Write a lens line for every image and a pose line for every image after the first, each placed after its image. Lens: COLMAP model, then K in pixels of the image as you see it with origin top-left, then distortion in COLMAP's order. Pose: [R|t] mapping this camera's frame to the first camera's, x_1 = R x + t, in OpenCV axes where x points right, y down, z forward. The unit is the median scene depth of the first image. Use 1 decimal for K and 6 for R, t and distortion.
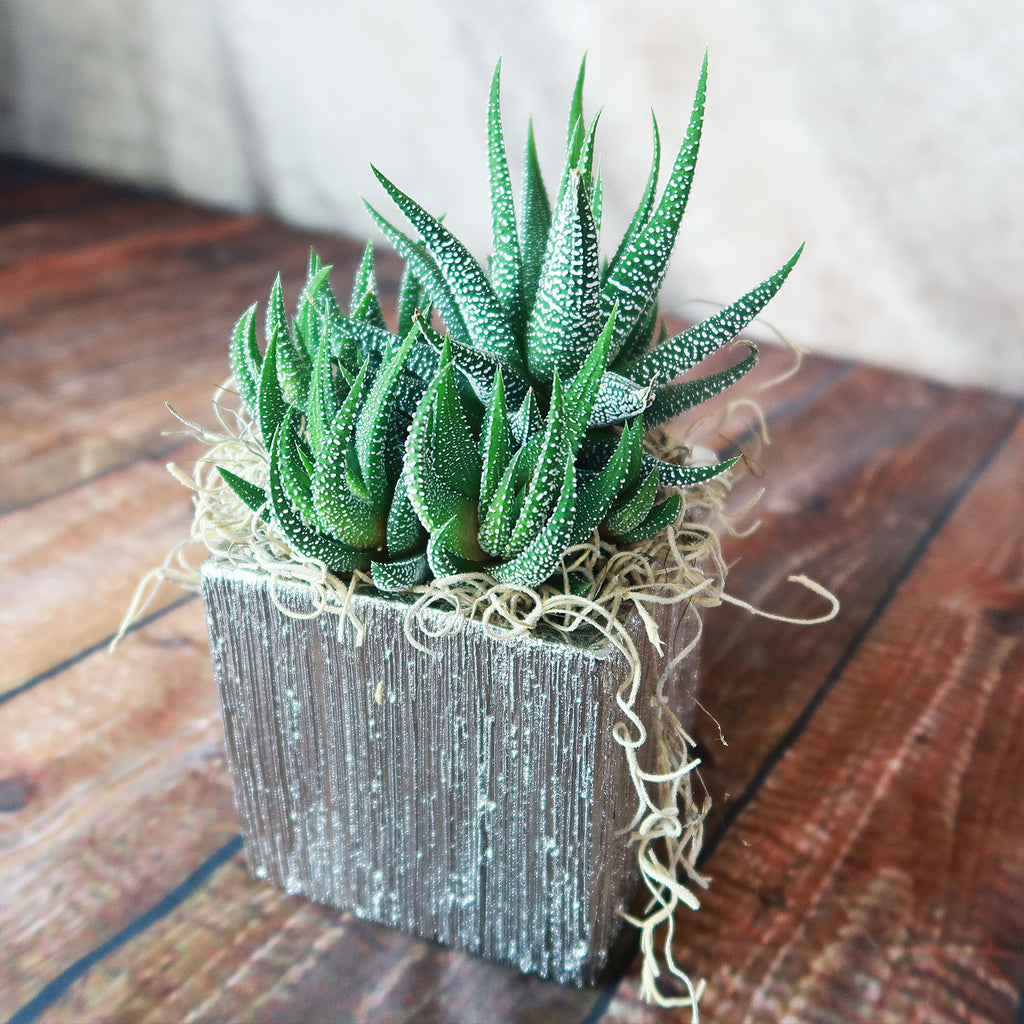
lens RADIAL K [[1159.0, 0, 503.9], [0, 1159.0, 493.3], [0, 0, 1]] dist [-0.001418, -0.015448]
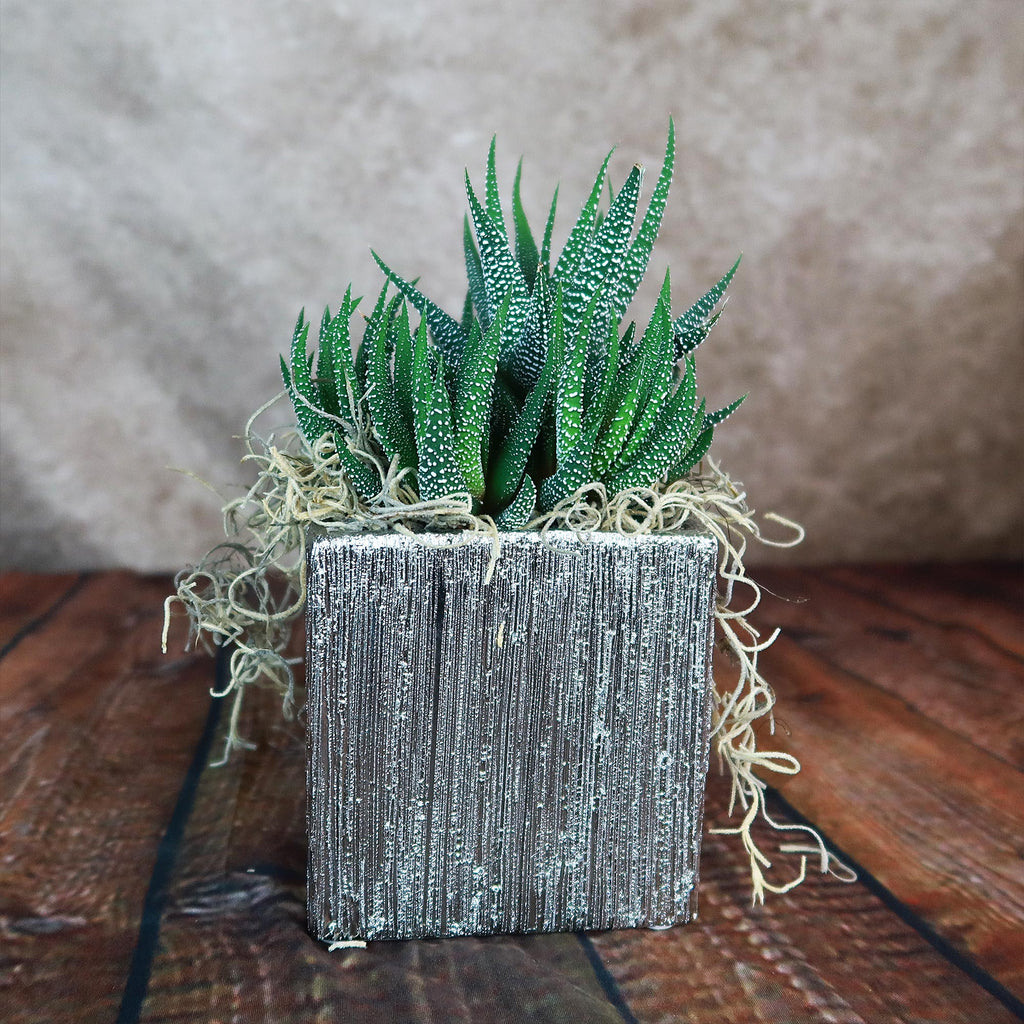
lens RADIAL K [[1154.3, 0, 526.3], [0, 1154.3, 500.0], [0, 0, 1]] dist [-0.002409, 0.010556]
pose [[0.868260, -0.048488, 0.493734, -0.607423], [0.215020, 0.933661, -0.286432, 0.366246], [-0.447092, 0.354860, 0.821086, 0.075159]]
